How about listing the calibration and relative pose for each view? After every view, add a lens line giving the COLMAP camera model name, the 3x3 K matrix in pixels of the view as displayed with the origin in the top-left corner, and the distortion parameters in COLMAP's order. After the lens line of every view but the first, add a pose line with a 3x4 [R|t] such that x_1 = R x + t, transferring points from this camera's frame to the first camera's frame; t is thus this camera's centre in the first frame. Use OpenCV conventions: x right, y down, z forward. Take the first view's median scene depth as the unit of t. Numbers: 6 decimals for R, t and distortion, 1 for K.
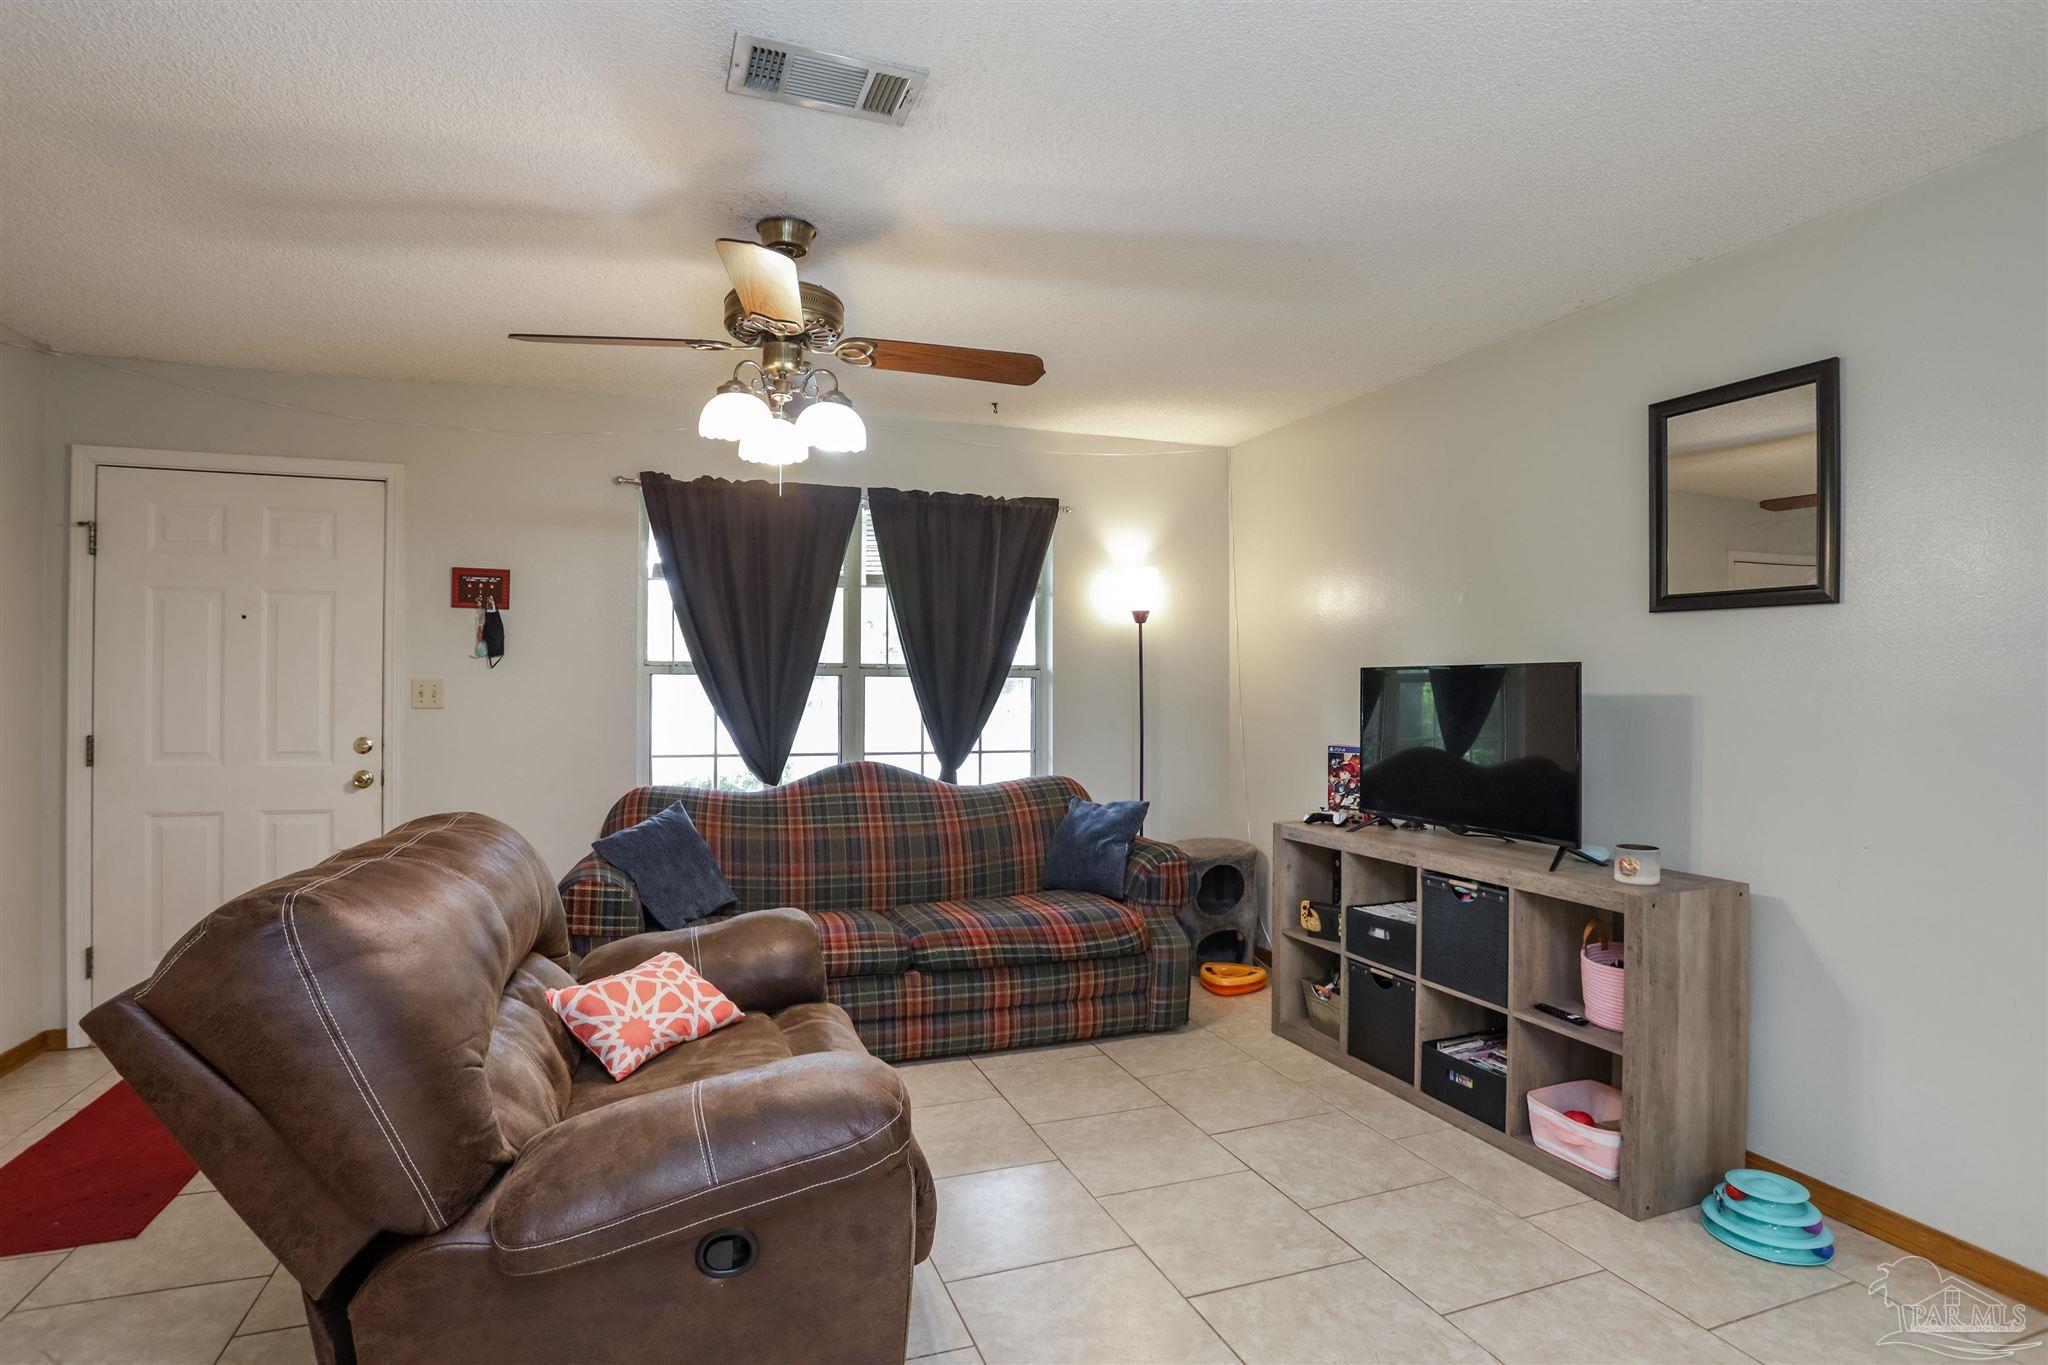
lens RADIAL K [[1028.7, 0, 1030.7], [0, 1028.7, 690.5], [0, 0, 1]] dist [-0.091032, 0.041810]
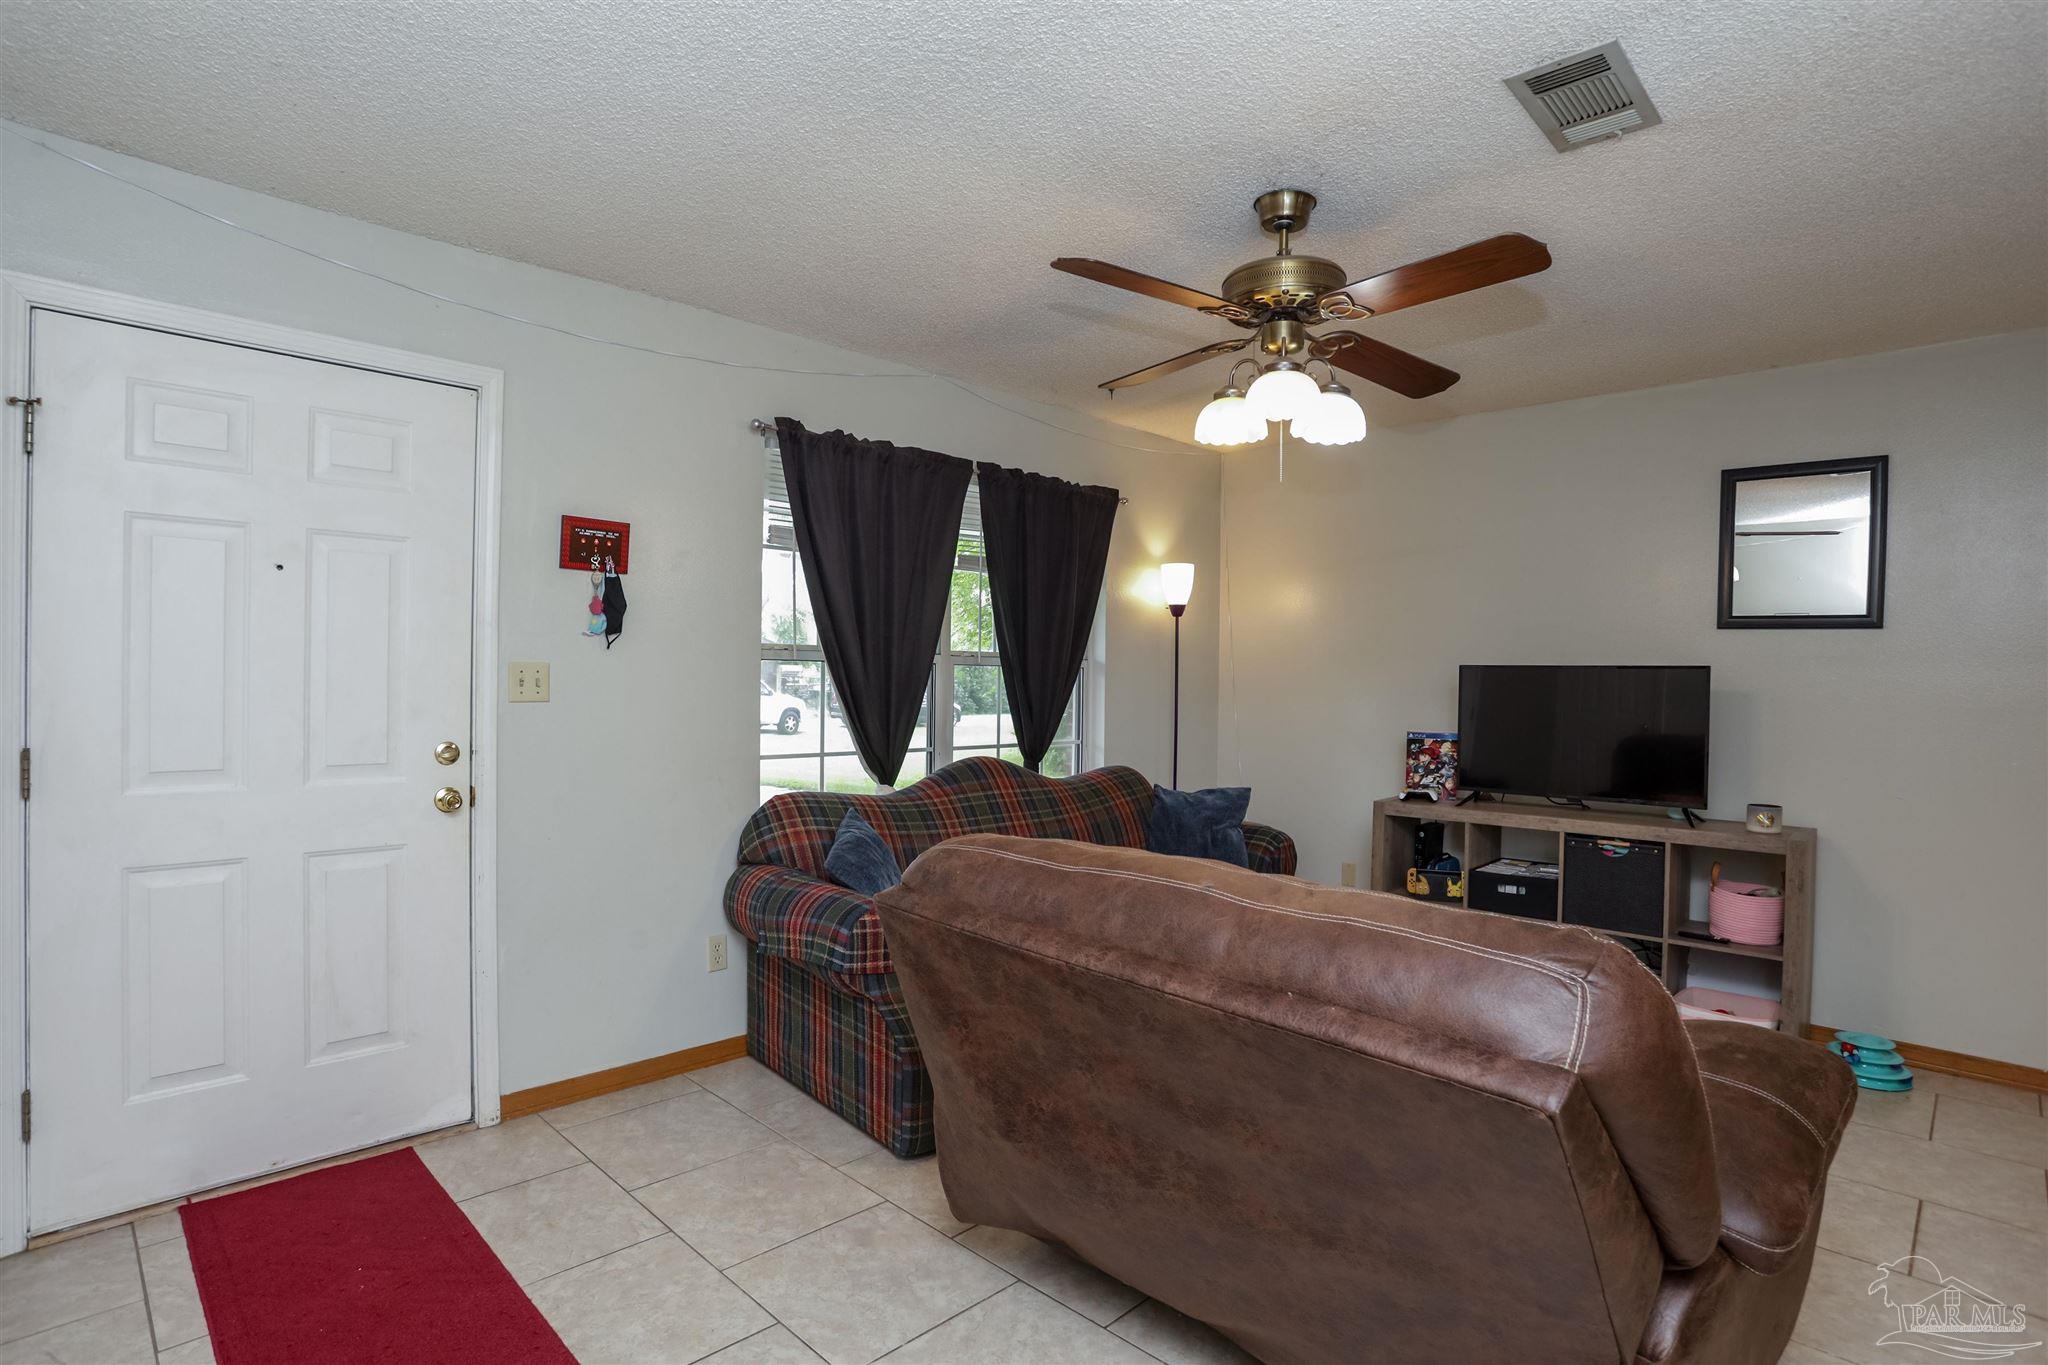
lens RADIAL K [[1028.7, 0, 1030.7], [0, 1028.7, 690.5], [0, 0, 1]] dist [-0.091032, 0.041810]
pose [[0.904131, 0.003021, 0.427245, -0.578295], [-0.009802, 0.999858, 0.013674, -0.004155], [-0.427143, -0.016551, 0.904032, 0.154027]]
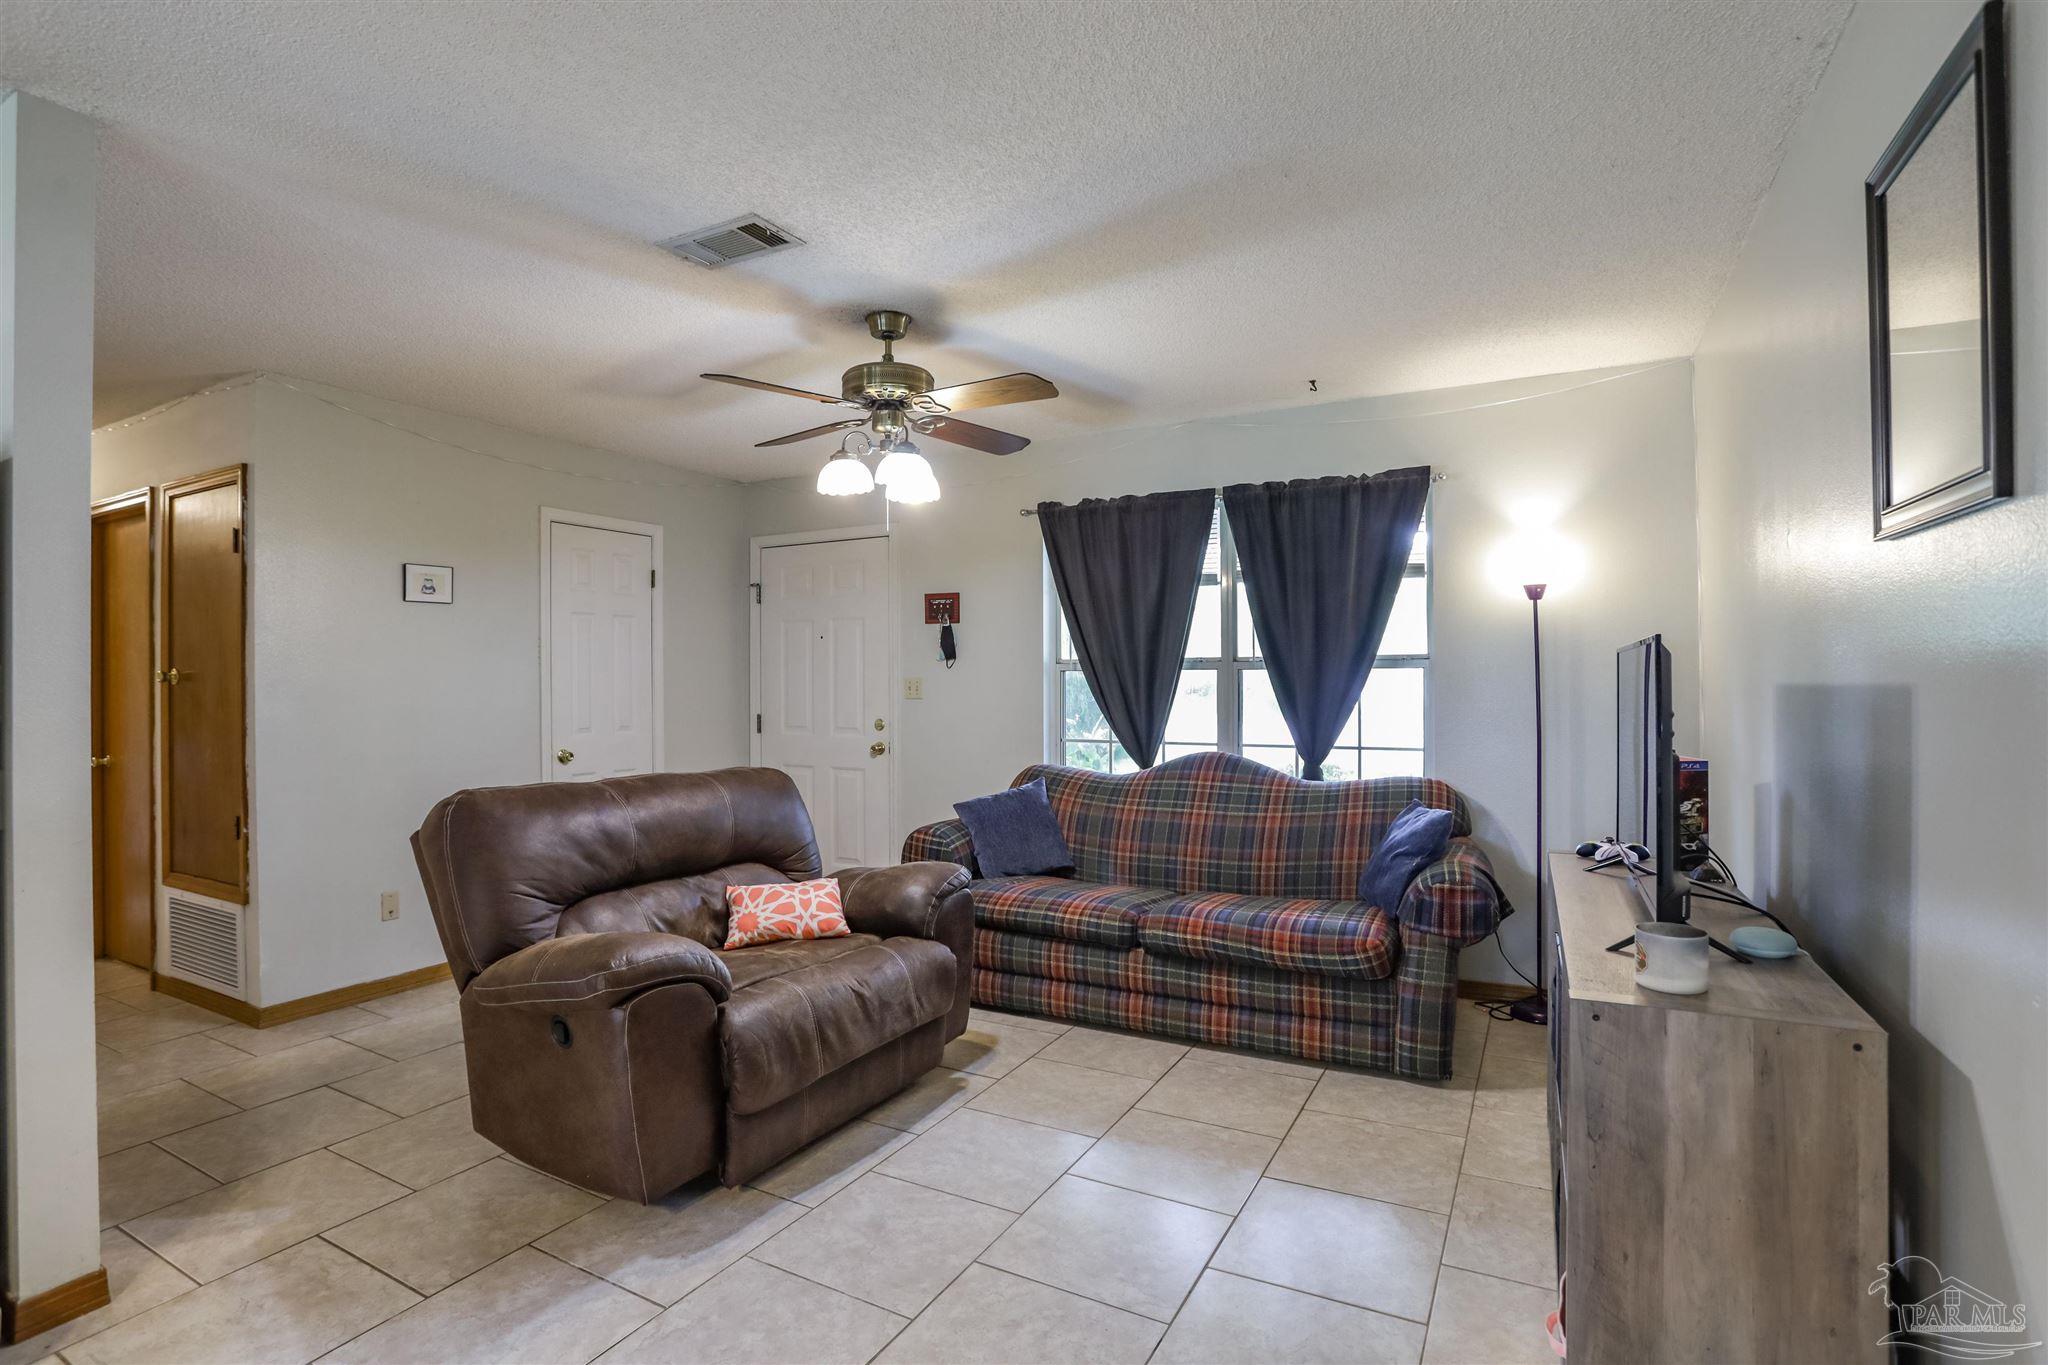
lens RADIAL K [[1028.7, 0, 1030.7], [0, 1028.7, 690.5], [0, 0, 1]] dist [-0.091032, 0.041810]
pose [[0.654235, -0.000856, -0.756290, 0.556315], [0.005644, 0.999977, 0.003750, 0.002334], [0.756270, -0.006722, 0.654225, 0.200716]]
